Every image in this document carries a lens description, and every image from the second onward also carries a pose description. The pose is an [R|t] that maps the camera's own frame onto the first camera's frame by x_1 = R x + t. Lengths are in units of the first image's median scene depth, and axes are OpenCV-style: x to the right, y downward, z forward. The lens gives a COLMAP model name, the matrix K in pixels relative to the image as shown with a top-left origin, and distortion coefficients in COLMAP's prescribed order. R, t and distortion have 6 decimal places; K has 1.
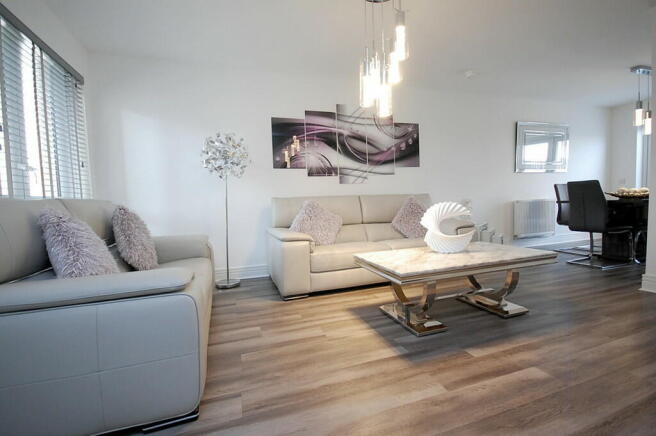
lens RADIAL K [[295.6, 0, 333.7], [0, 295.6, 217.2], [0, 0, 1]] dist [0.000512, 0.000046]
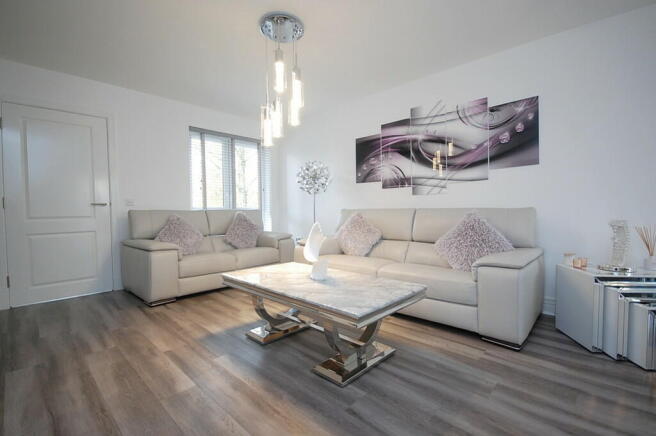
lens RADIAL K [[295.6, 0, 333.7], [0, 295.6, 217.2], [0, 0, 1]] dist [0.000512, 0.000046]
pose [[0.465867, 0.052353, -0.883304, 0.722240], [-0.055094, 0.998028, 0.030095, -0.059866], [0.883138, 0.034645, 0.467833, 0.367662]]
